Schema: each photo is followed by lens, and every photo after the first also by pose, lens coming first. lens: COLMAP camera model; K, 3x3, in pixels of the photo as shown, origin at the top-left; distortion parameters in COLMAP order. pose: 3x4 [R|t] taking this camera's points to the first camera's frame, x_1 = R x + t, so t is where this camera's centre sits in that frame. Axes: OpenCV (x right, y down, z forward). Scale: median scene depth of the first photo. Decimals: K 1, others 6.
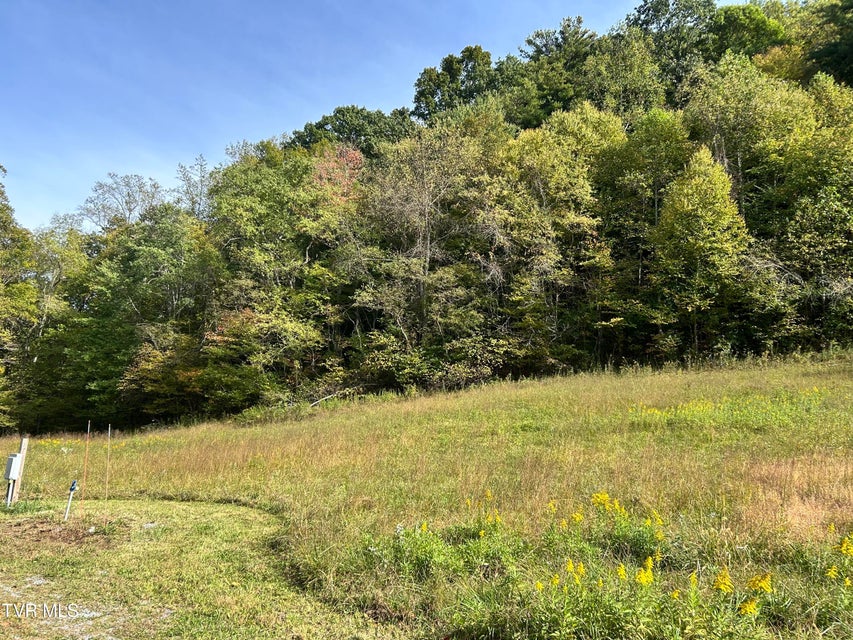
lens RADIAL K [[639.6, 0, 432.1], [0, 639.6, 313.1], [0, 0, 1]] dist [0.021630, -0.027861]
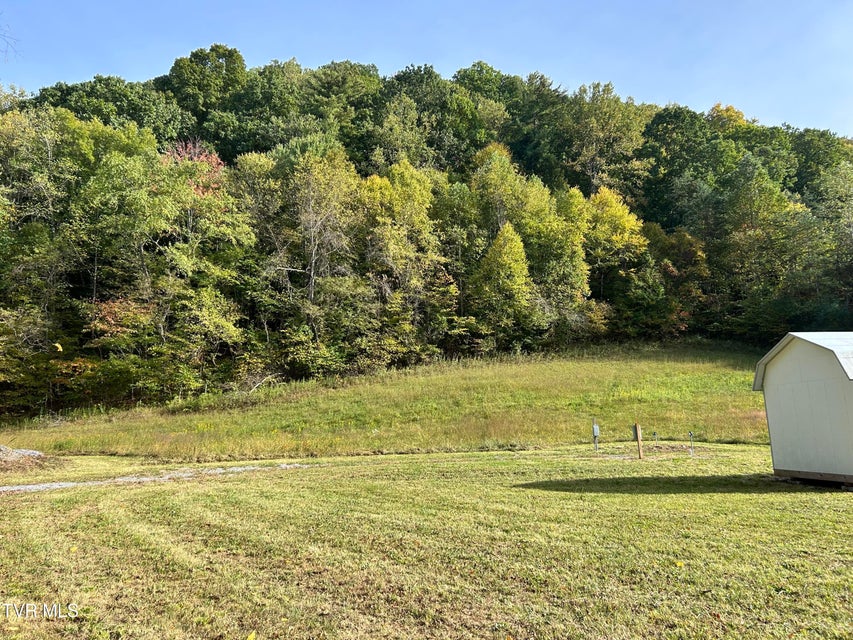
lens RADIAL K [[639.6, 0, 425.7], [0, 639.6, 319.9], [0, 0, 1]] dist [0.021630, -0.027861]
pose [[0.805588, 0.049447, 0.590409, -0.587265], [-0.073472, 0.997157, 0.016737, -0.027555], [-0.587902, -0.056862, 0.806931, -0.145259]]
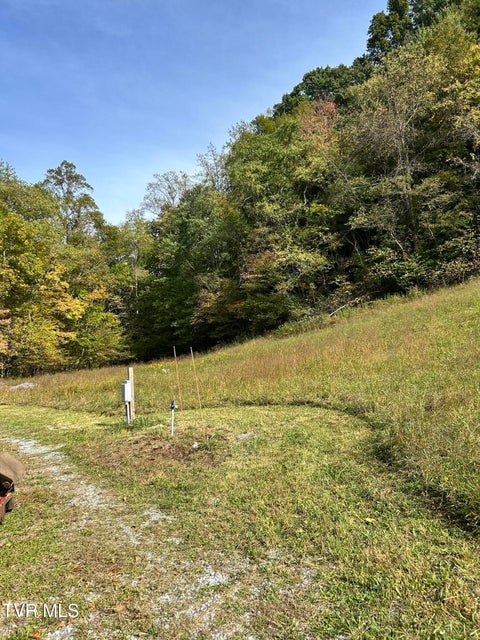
lens RADIAL K [[479.9, 0, 240.2], [0, 479.9, 322.2], [0, 0, 1]] dist [0.021630, -0.027861]
pose [[0.929021, -0.137553, -0.343511, -0.028230], [0.188443, 0.974812, 0.119296, 0.010229], [0.318449, -0.175561, 0.931541, 0.056355]]
